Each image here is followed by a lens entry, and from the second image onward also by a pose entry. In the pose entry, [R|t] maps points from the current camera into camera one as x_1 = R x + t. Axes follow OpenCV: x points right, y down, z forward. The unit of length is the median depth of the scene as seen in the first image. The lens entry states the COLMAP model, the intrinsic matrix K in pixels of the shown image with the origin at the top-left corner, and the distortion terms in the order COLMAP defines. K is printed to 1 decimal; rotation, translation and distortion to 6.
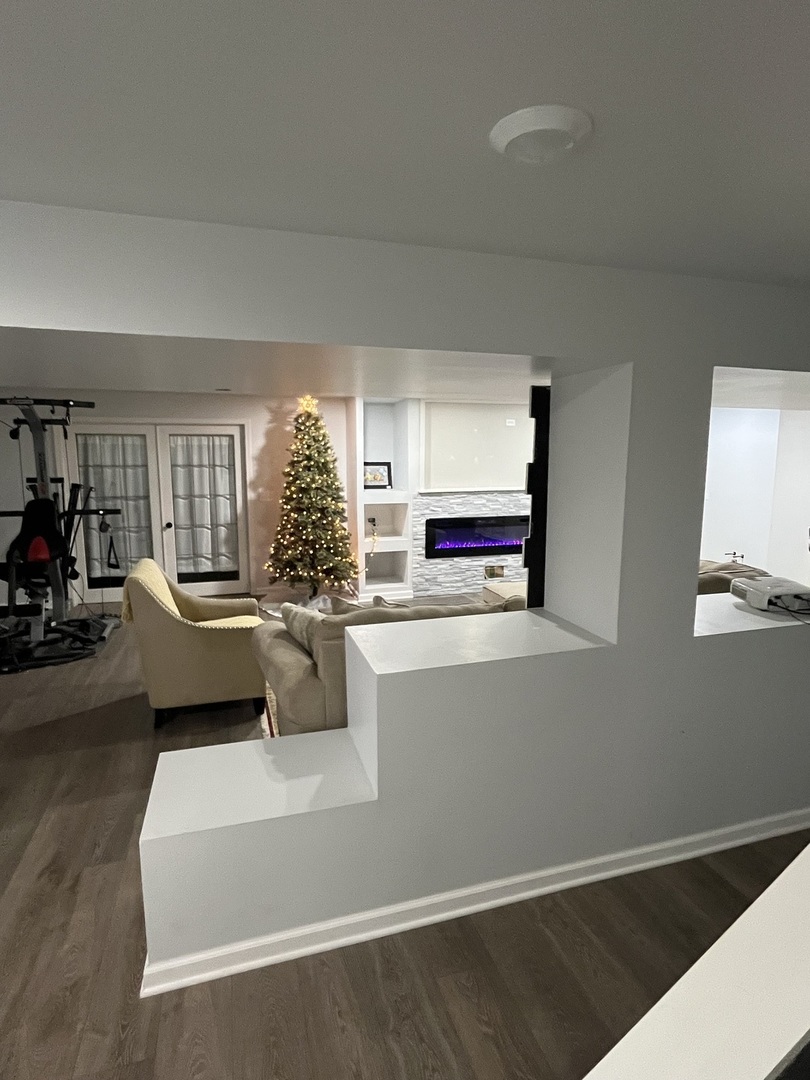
lens RADIAL K [[585.7, 0, 410.5], [0, 585.7, 533.9], [0, 0, 1]] dist [-0.003223, 0.000819]
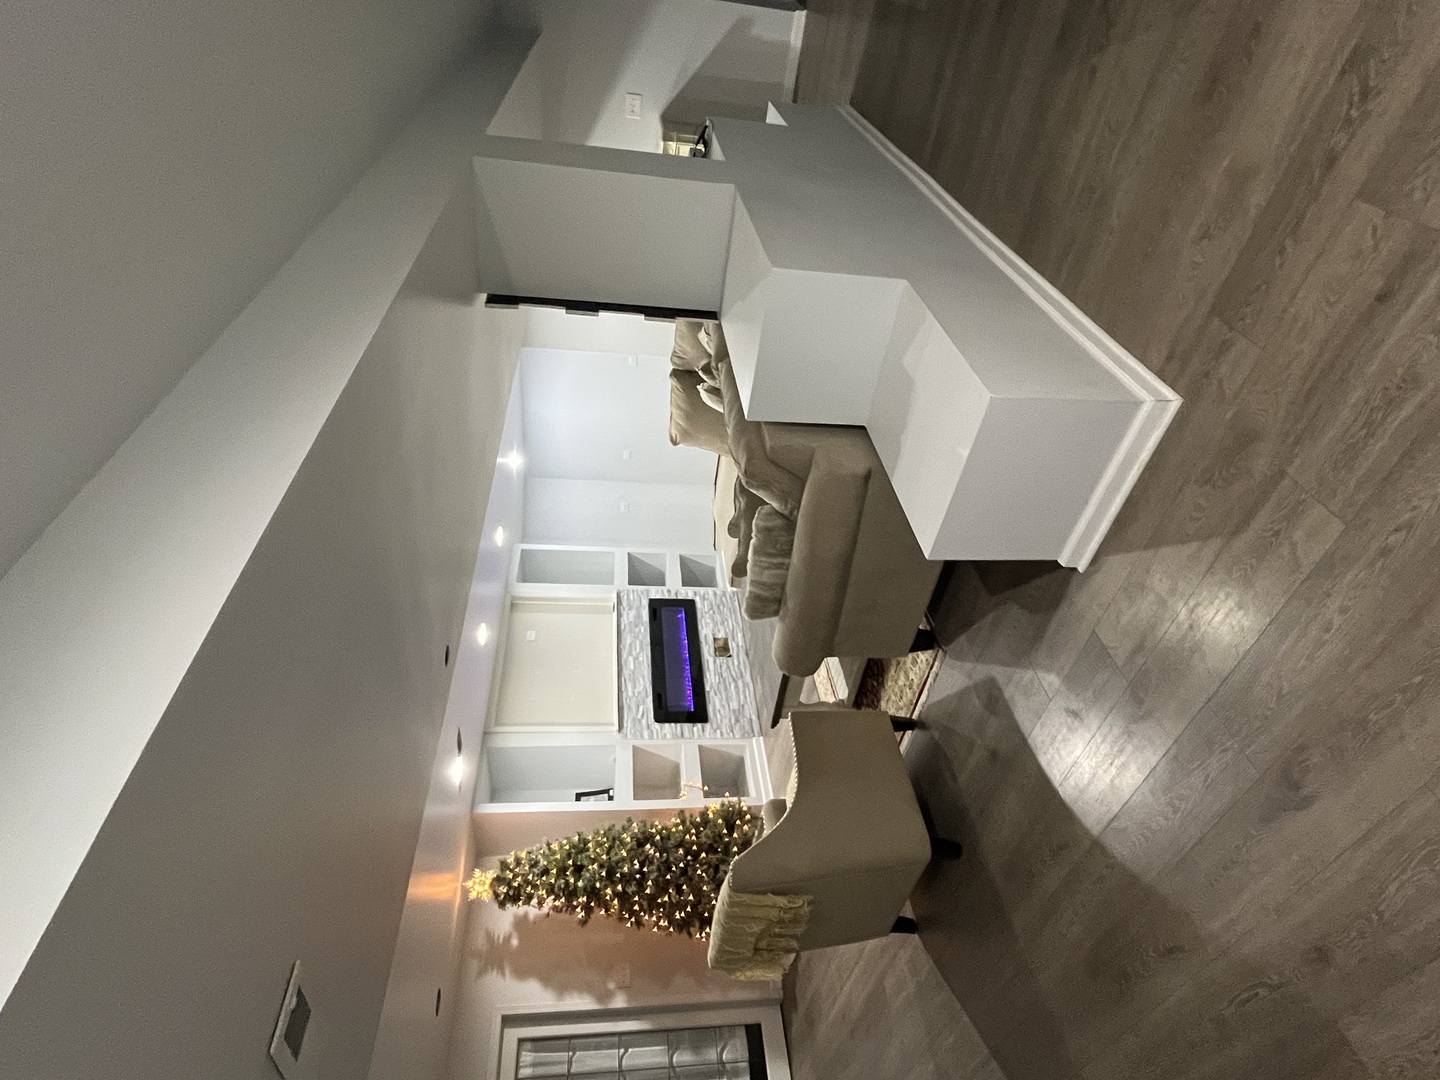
lens RADIAL K [[780.9, 0, 718.6], [0, 780.9, 546.1], [0, 0, 1]] dist [-0.003223, 0.000819]
pose [[-0.058998, -0.836905, 0.544160, -0.333764], [0.998168, -0.042126, 0.043433, 0.022417], [-0.013426, 0.545725, 0.837857, 0.054127]]
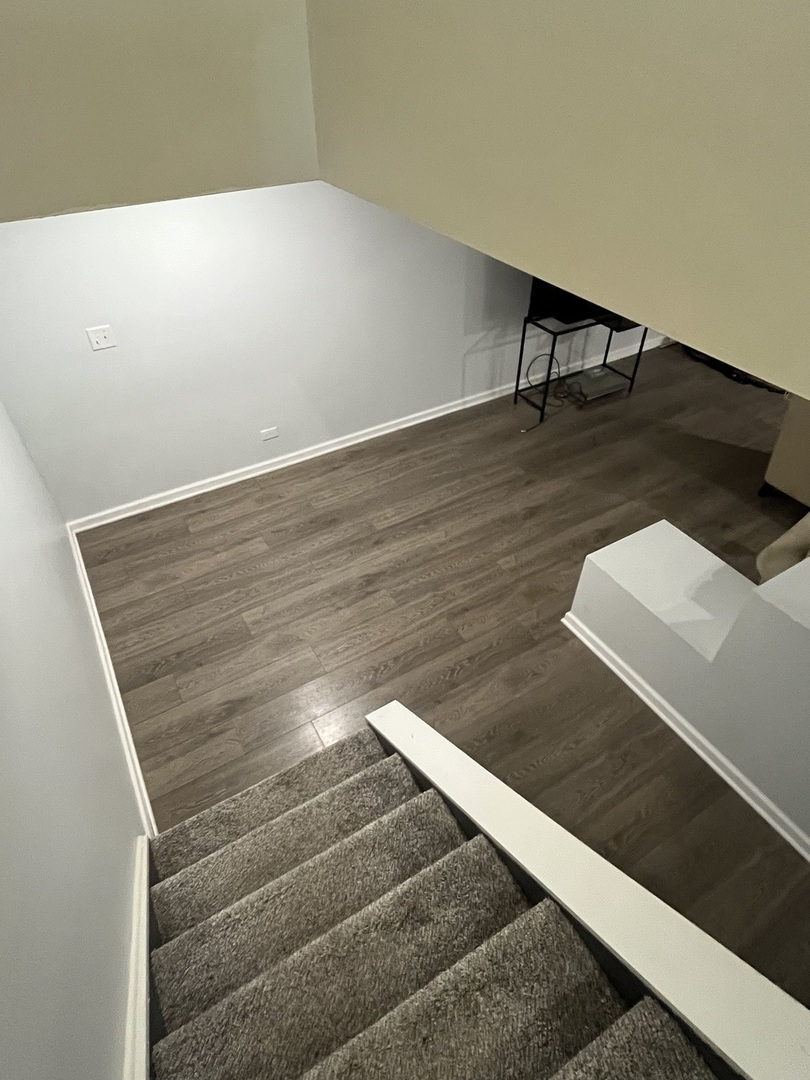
lens RADIAL K [[585.7, 0, 411.2], [0, 585.7, 539.1], [0, 0, 1]] dist [-0.003223, 0.000819]
pose [[0.225591, 0.653088, -0.722900, 0.159637], [-0.122296, 0.755143, 0.644052, -0.138880], [0.966516, -0.056885, 0.250223, 0.033091]]
